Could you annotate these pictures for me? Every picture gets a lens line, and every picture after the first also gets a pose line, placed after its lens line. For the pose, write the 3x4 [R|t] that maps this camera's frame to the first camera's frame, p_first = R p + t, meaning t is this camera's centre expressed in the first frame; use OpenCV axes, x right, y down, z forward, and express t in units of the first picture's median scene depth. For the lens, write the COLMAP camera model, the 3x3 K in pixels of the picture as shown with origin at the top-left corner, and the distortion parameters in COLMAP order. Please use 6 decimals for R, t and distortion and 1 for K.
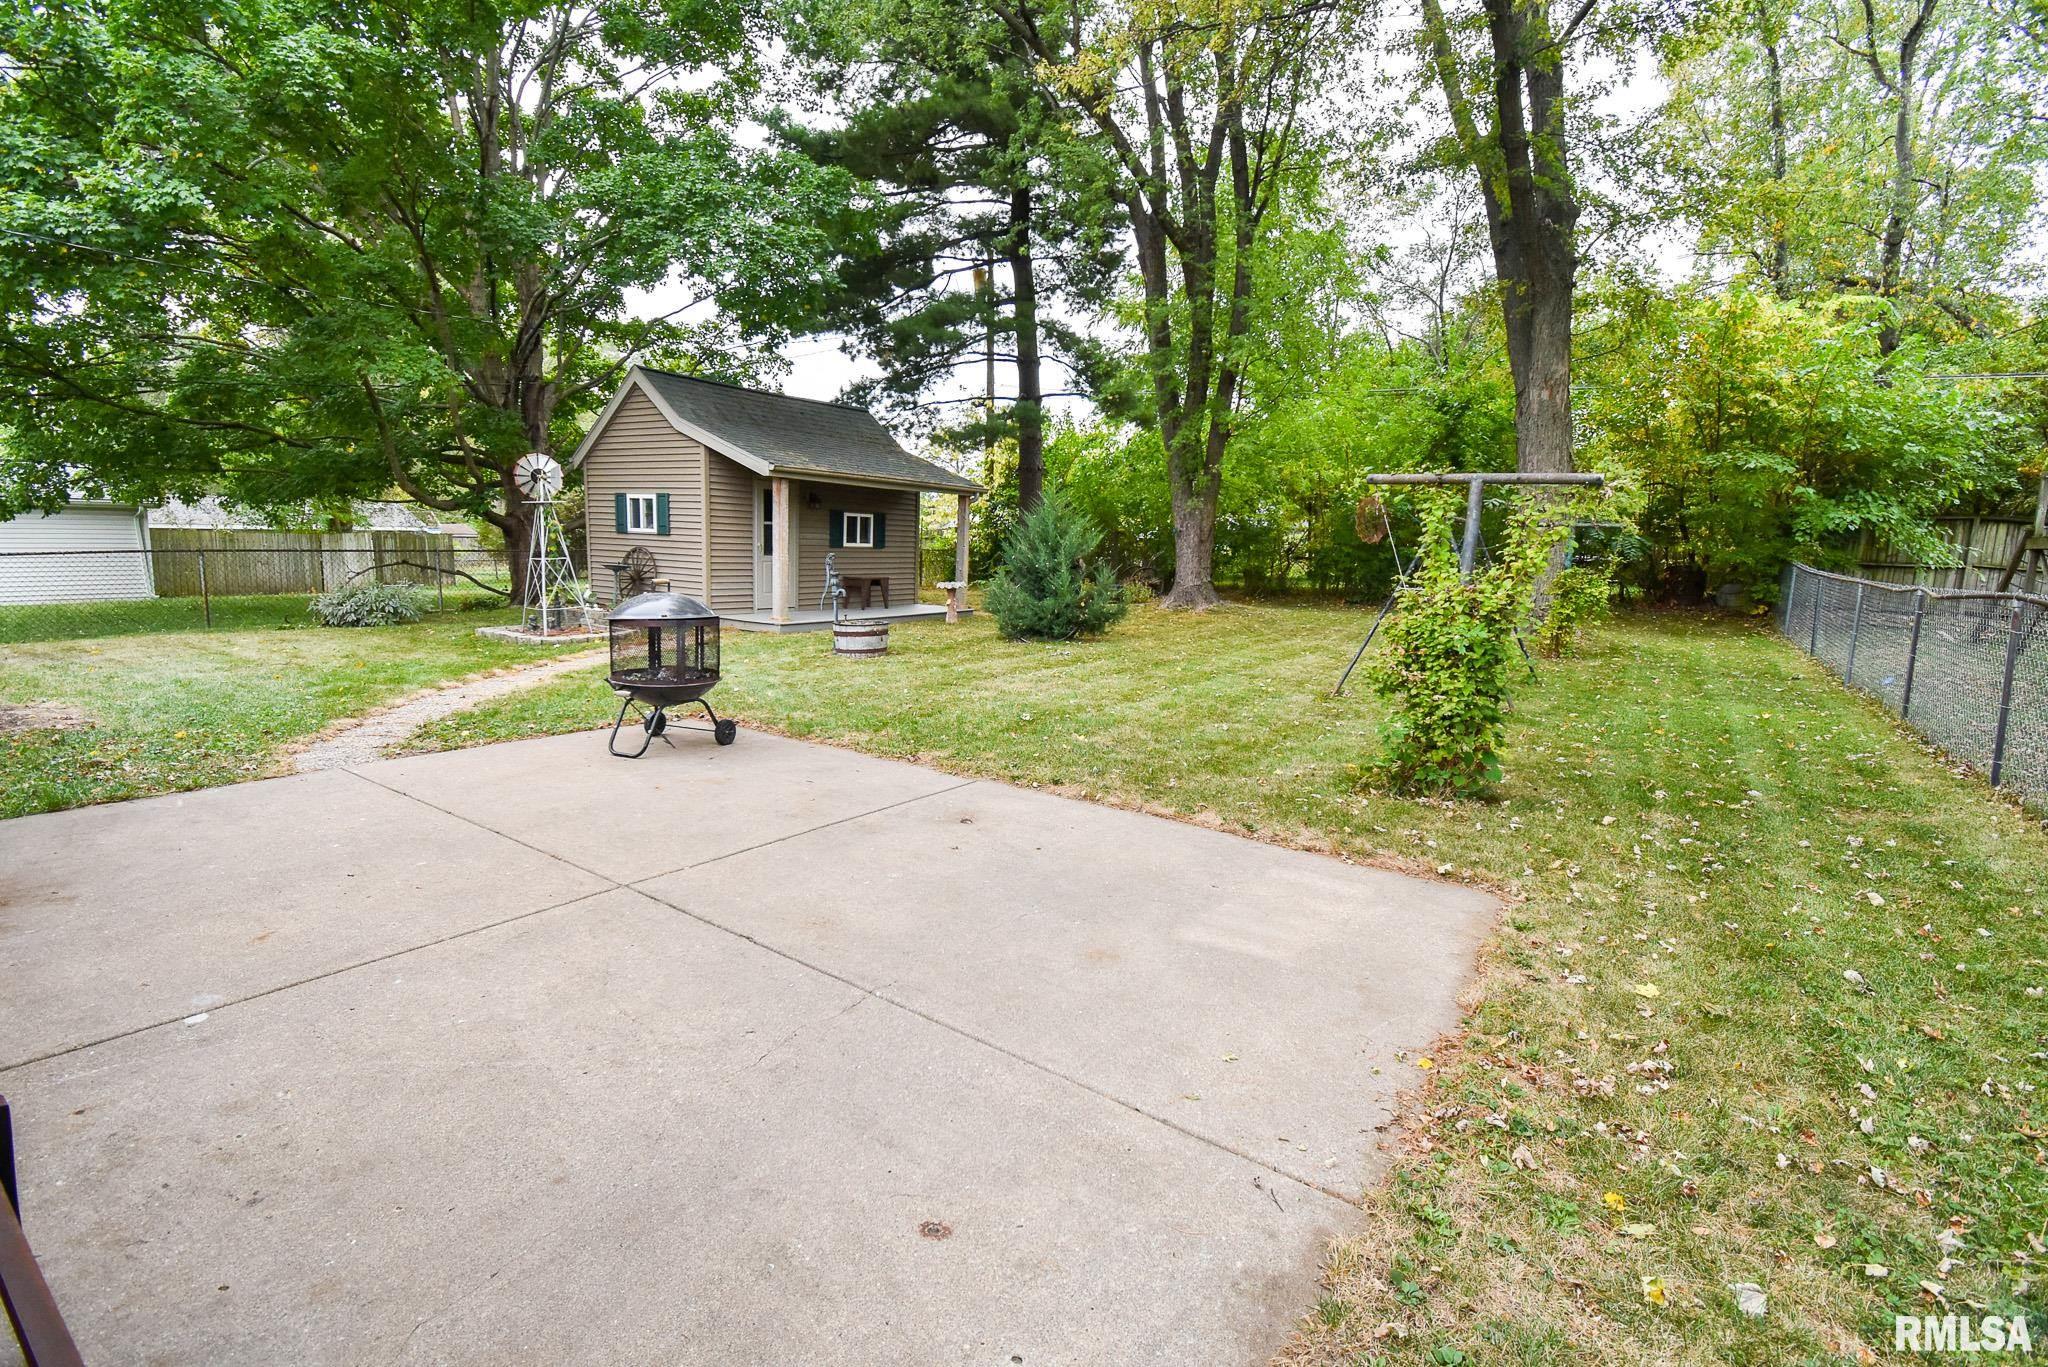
lens RADIAL K [[942.2, 0, 1021.8], [0, 942.2, 680.9], [0, 0, 1]] dist [0.021890, -0.027700]
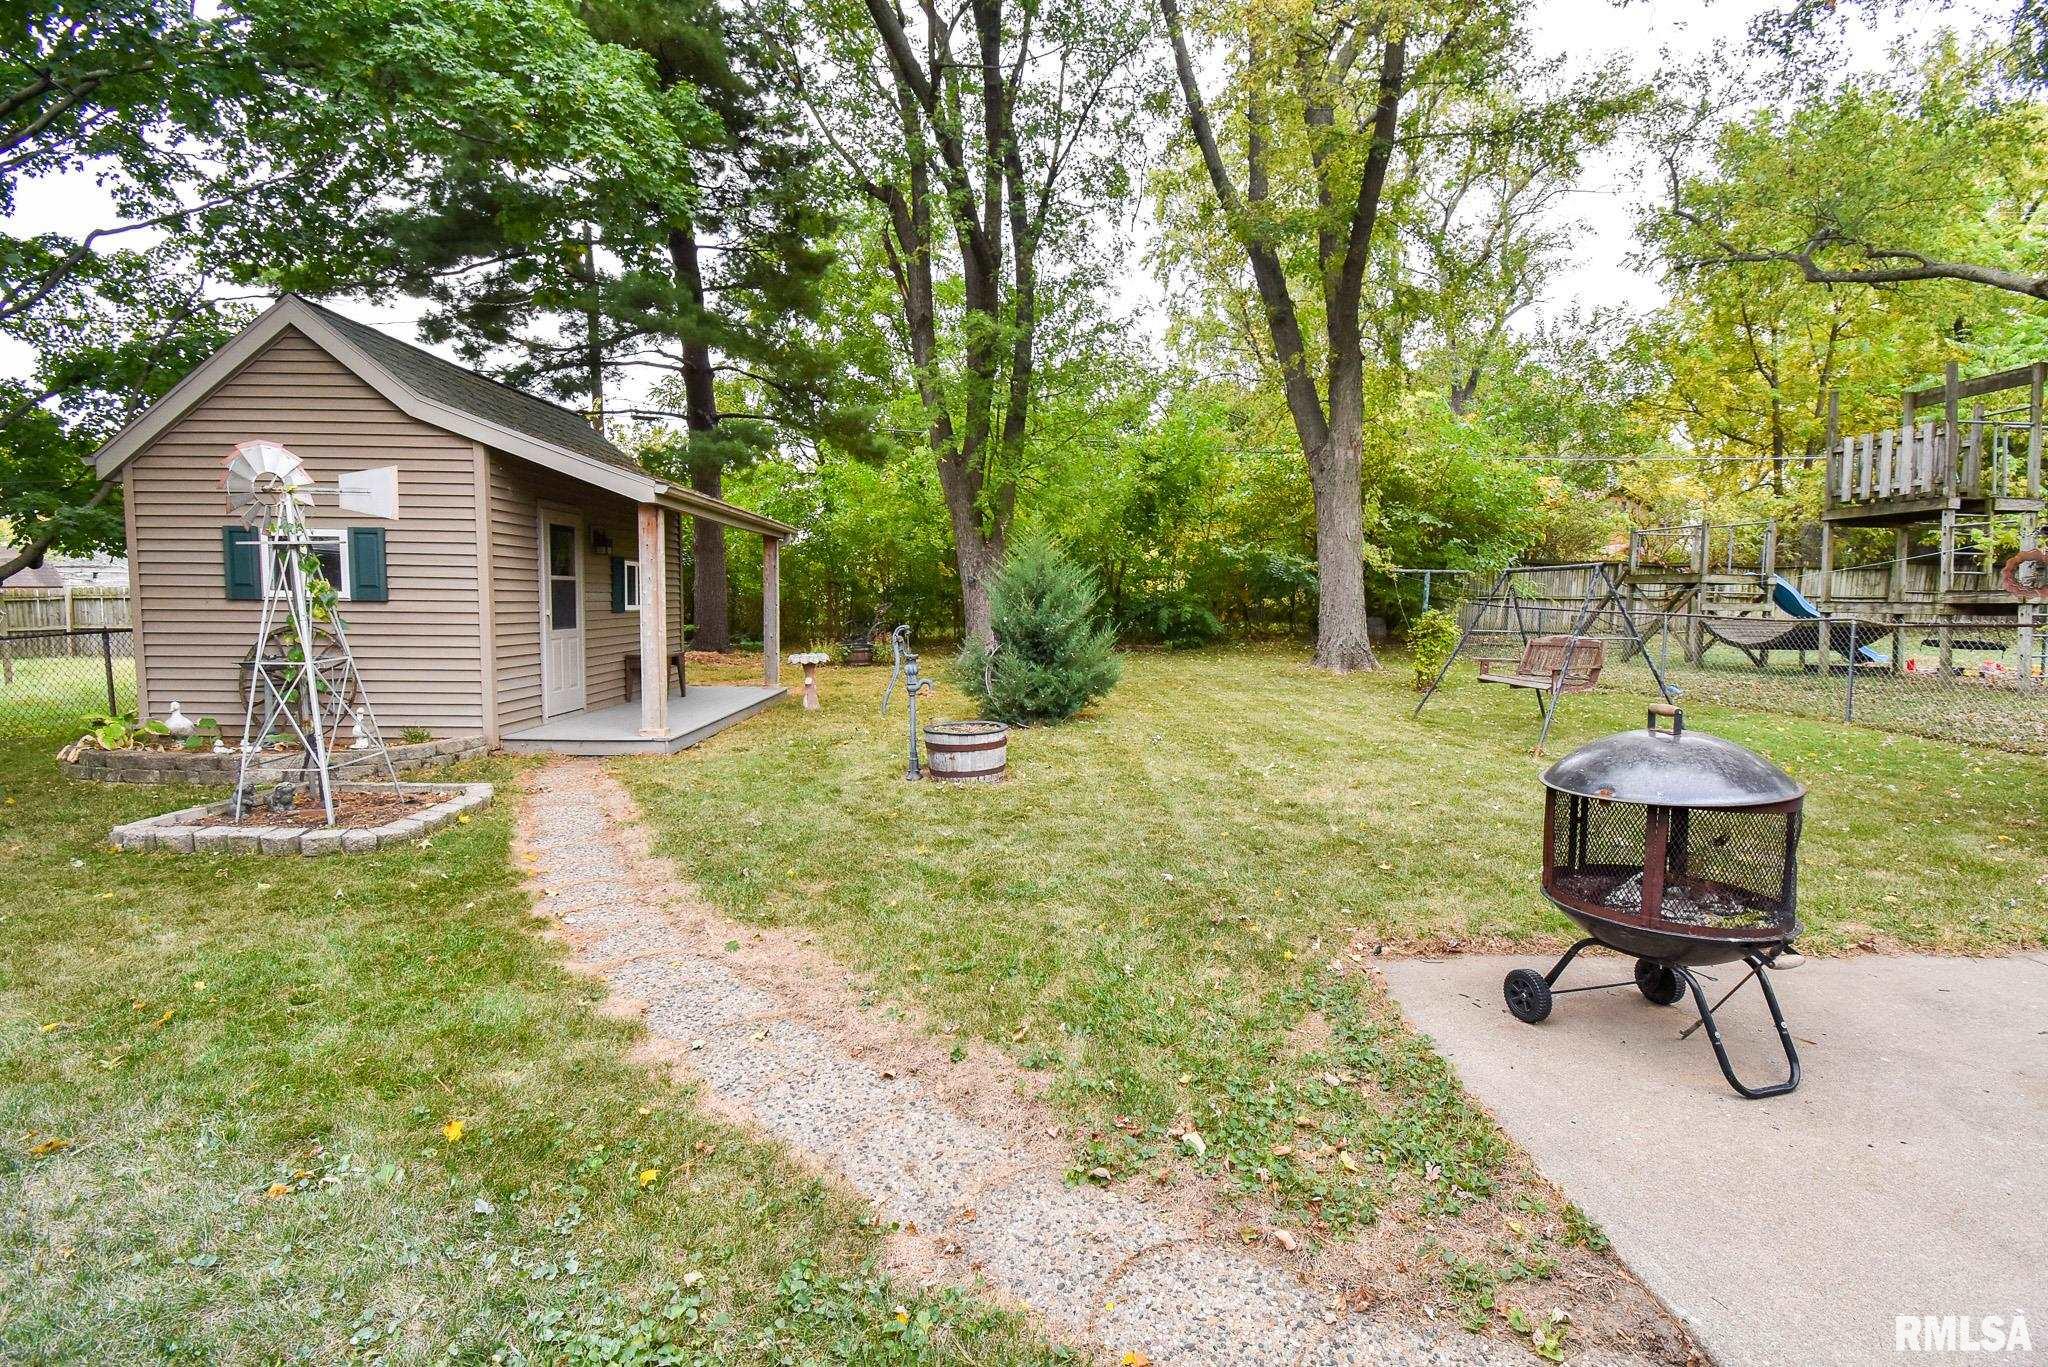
lens RADIAL K [[942.2, 0, 1021.8], [0, 942.2, 680.9], [0, 0, 1]] dist [0.021890, -0.027700]
pose [[0.777995, -0.083112, 0.622748, -0.446919], [0.100901, 0.994874, 0.006720, -0.079111], [-0.620115, 0.057607, 0.782393, 0.367771]]
